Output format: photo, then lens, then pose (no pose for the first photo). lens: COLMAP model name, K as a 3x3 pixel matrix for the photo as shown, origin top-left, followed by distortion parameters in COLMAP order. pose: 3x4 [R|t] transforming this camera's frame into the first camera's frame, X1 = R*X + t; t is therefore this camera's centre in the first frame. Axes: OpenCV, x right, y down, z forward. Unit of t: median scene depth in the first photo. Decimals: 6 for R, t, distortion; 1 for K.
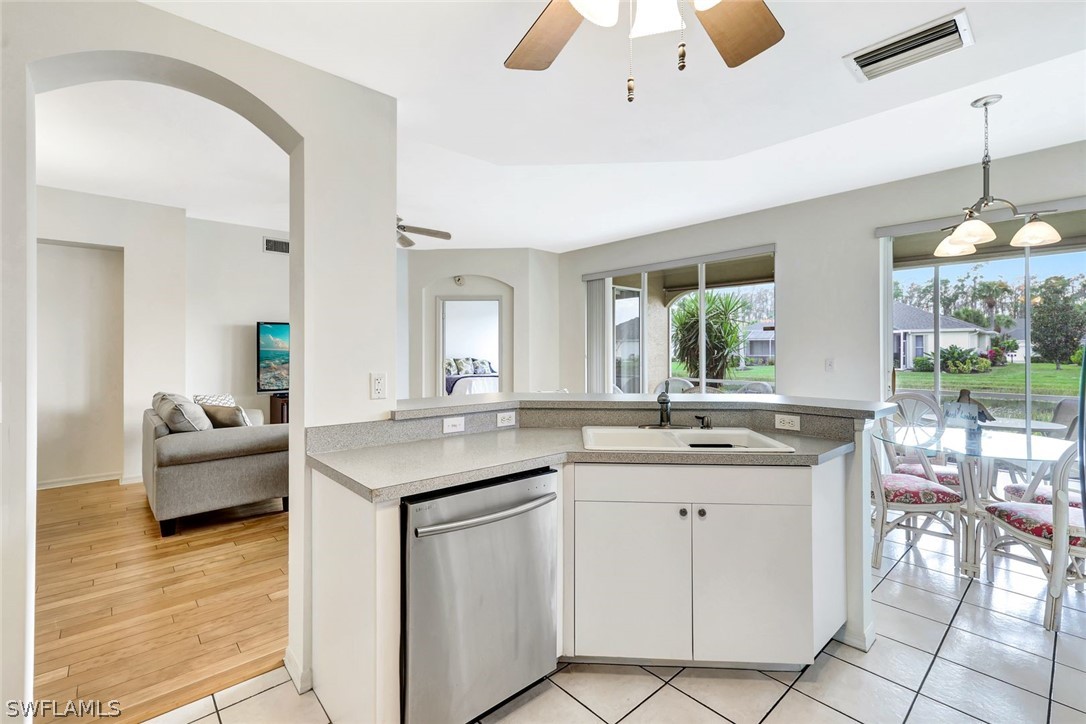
lens RADIAL K [[477.1, 0, 540.9], [0, 477.1, 351.8], [0, 0, 1]] dist [0.008362, 0.000579]
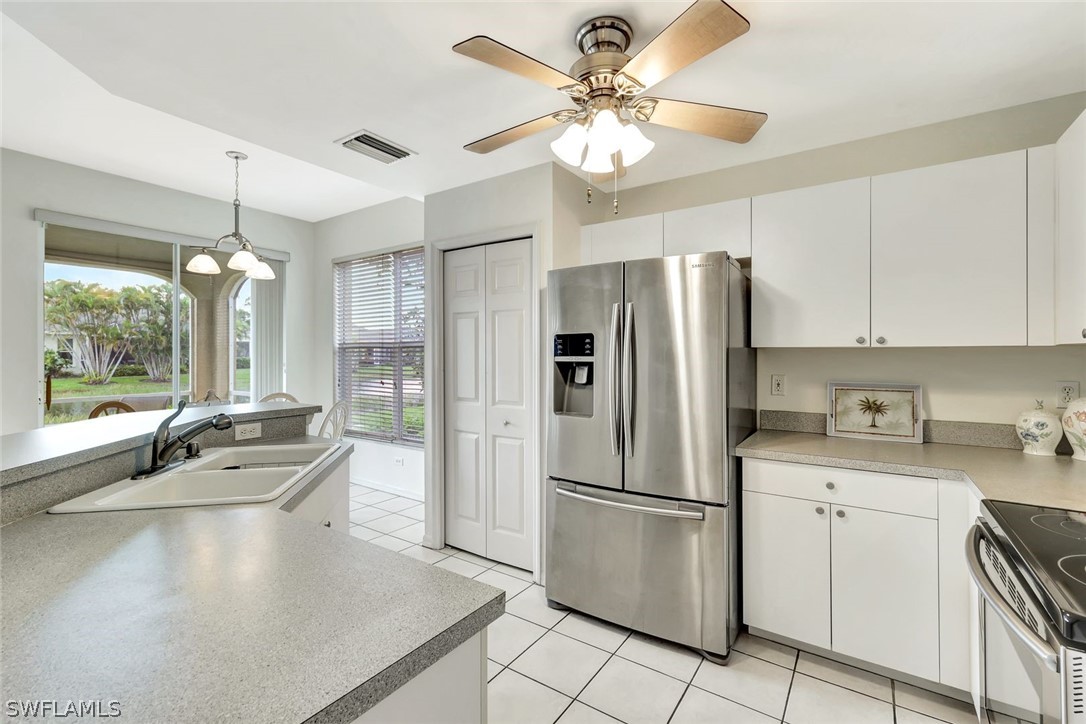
lens RADIAL K [[477.1, 0, 540.9], [0, 477.1, 351.8], [0, 0, 1]] dist [0.008362, 0.000579]
pose [[-0.237201, 0.002535, 0.971457, -0.532816], [0.006742, 0.999977, -0.000963, -0.008141], [-0.971437, 0.006321, -0.237212, 0.614690]]
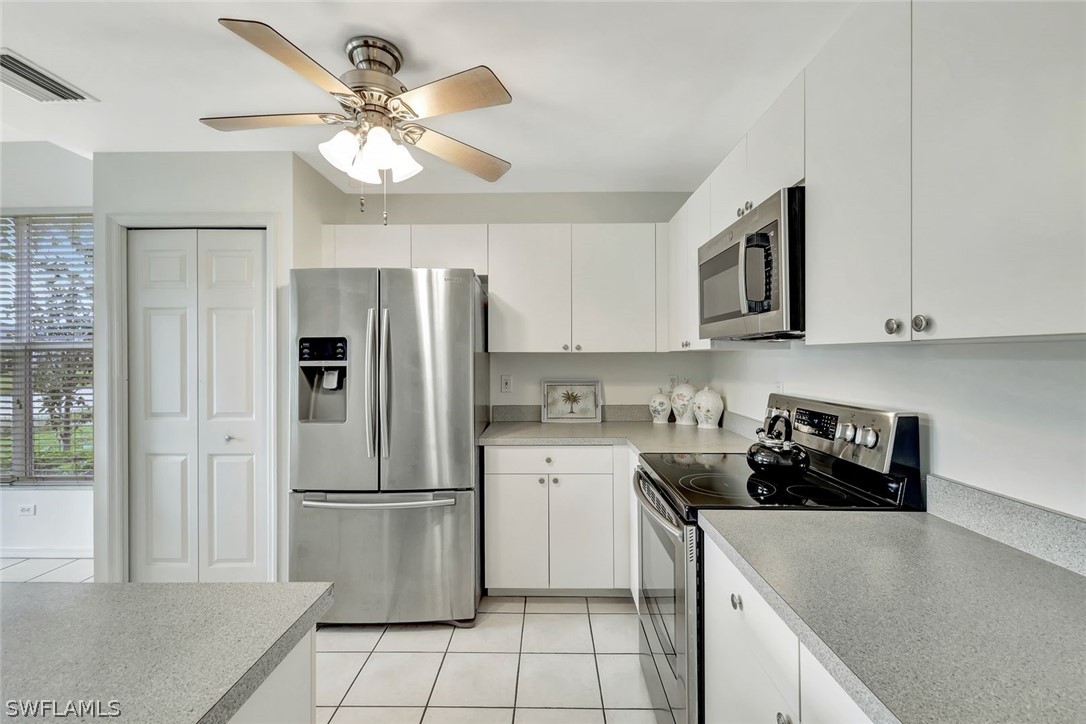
lens RADIAL K [[477.1, 0, 540.9], [0, 477.1, 351.8], [0, 0, 1]] dist [0.008362, 0.000579]
pose [[-0.732549, 0.008925, 0.680655, -0.555890], [0.006717, 0.999960, -0.005883, -0.008623], [-0.680681, 0.000262, -0.732580, 0.714937]]
